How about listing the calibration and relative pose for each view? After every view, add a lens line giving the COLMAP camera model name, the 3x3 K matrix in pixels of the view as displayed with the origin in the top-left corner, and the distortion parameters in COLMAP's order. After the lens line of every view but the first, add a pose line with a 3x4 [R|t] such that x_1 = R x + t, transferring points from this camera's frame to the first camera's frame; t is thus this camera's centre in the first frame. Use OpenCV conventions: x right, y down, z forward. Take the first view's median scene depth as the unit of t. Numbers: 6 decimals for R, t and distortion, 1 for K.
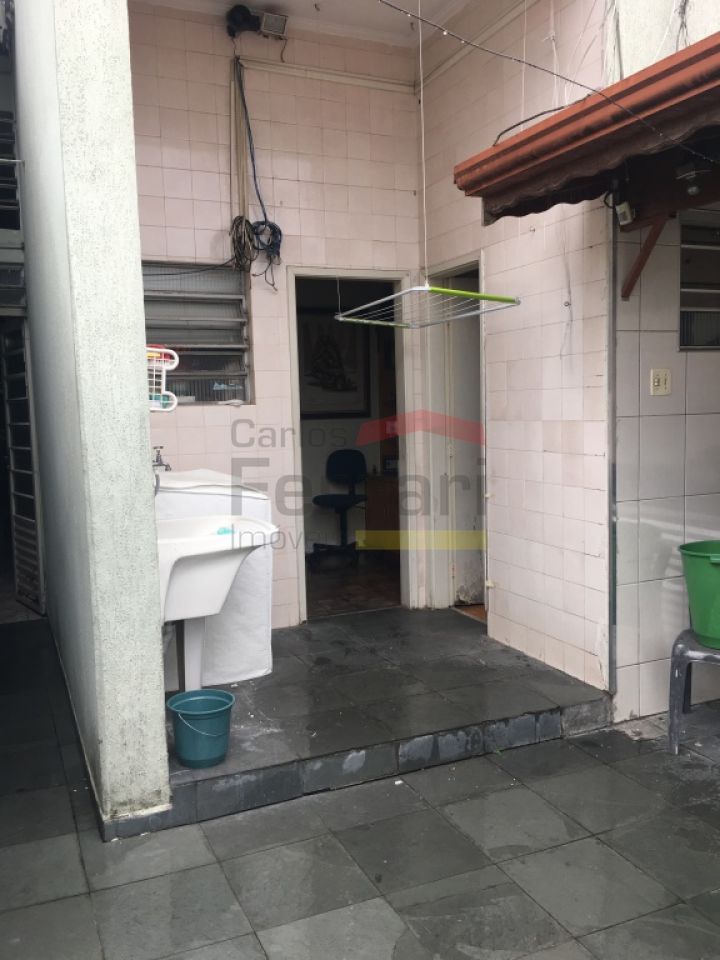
lens RADIAL K [[824.0, 0, 356.8], [0, 824.0, 480.1], [0, 0, 1]] dist [0.086001, -0.107576]
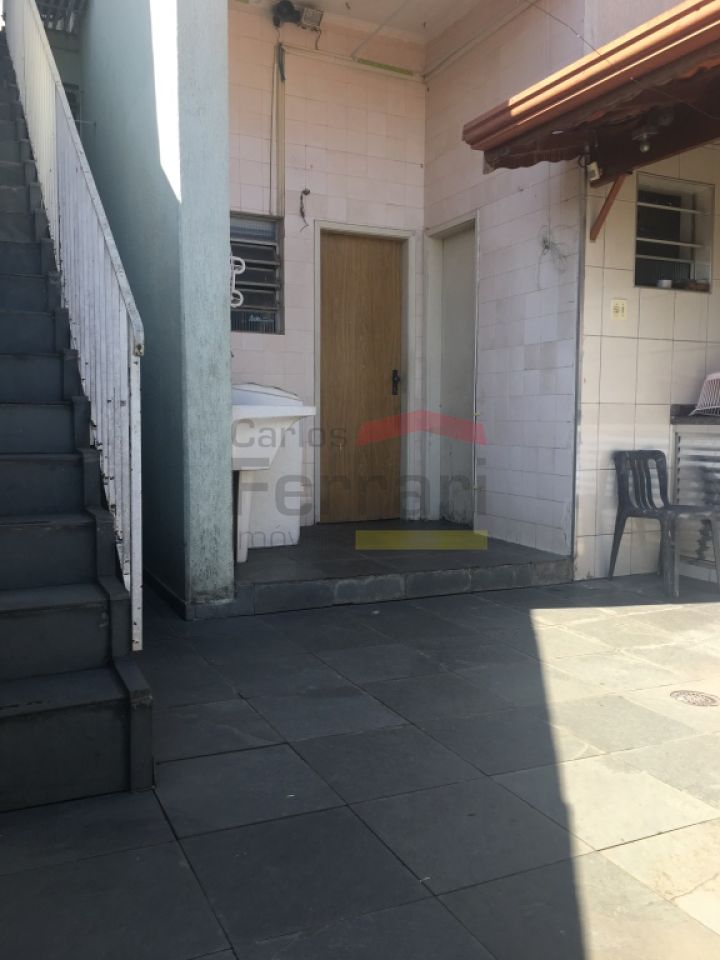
lens RADIAL K [[824.0, 0, 356.8], [0, 824.0, 480.1], [0, 0, 1]] dist [0.086001, -0.107576]
pose [[0.999135, 0.030631, 0.028125, -0.058328], [-0.030142, 0.999390, -0.017665, 0.172587], [-0.028649, 0.016801, 0.999448, -0.240932]]
